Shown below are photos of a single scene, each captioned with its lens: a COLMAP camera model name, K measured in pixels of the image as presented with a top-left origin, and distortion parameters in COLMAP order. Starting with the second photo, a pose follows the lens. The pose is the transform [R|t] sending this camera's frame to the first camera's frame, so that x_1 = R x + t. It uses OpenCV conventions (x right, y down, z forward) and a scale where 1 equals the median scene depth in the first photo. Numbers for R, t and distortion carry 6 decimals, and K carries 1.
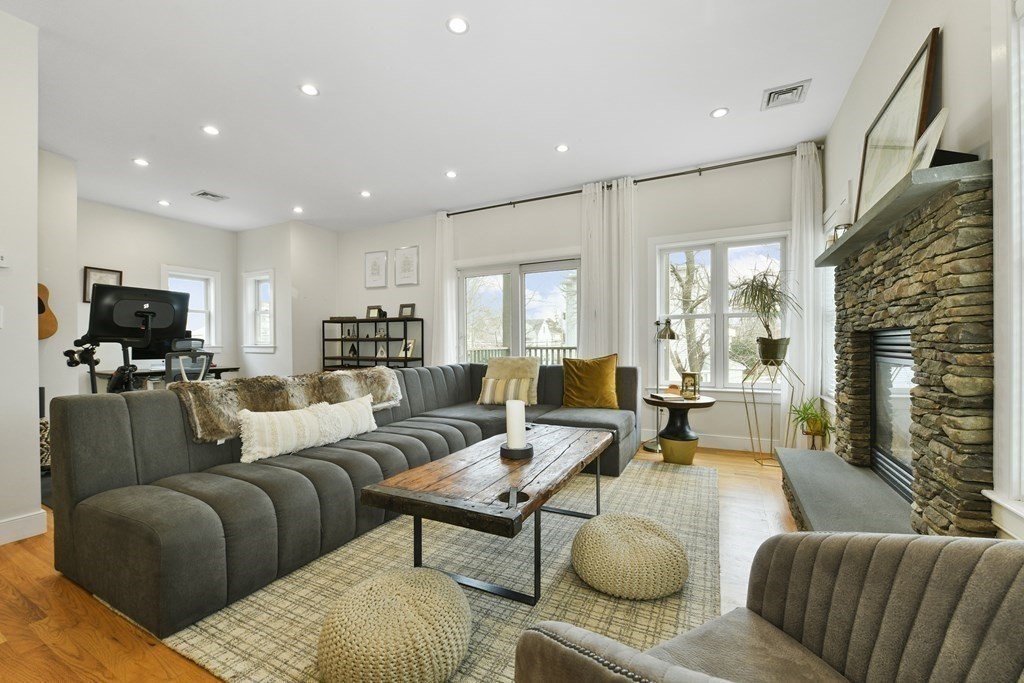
lens RADIAL K [[411.6, 0, 519.3], [0, 411.6, 348.2], [0, 0, 1]] dist [-0.014475, 0.001073]
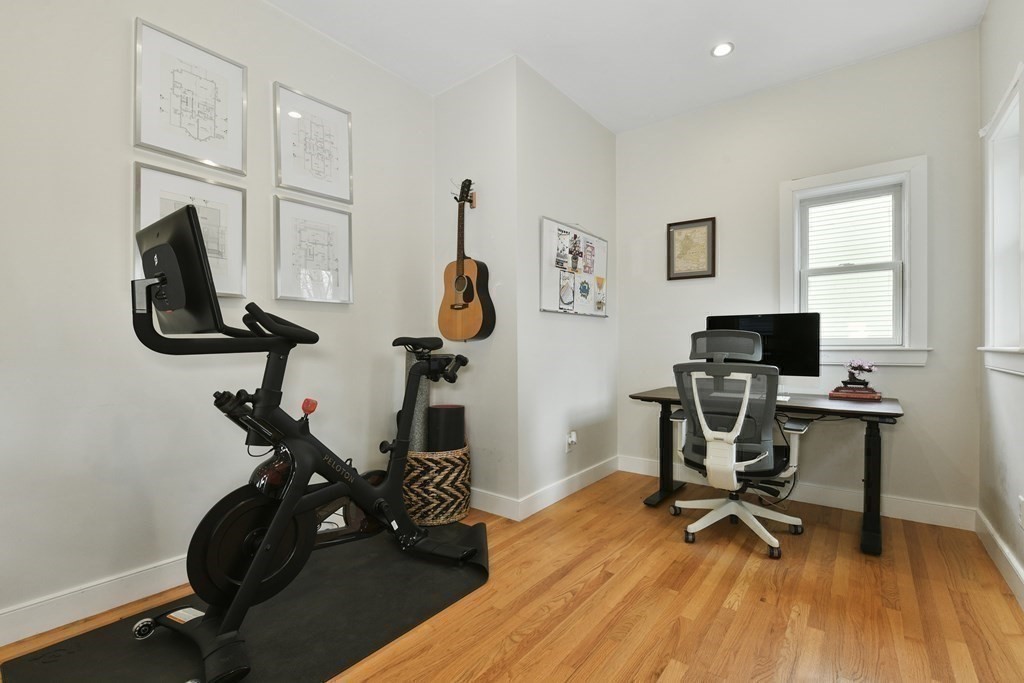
lens RADIAL K [[458.6, 0, 531.6], [0, 458.6, 348.9], [0, 0, 1]] dist [-0.008607, -0.000136]
pose [[-0.170366, 0.009400, -0.985336, -0.424760], [-0.005618, 0.999929, 0.010510, -0.012995], [0.985365, 0.007326, -0.170301, 1.232256]]
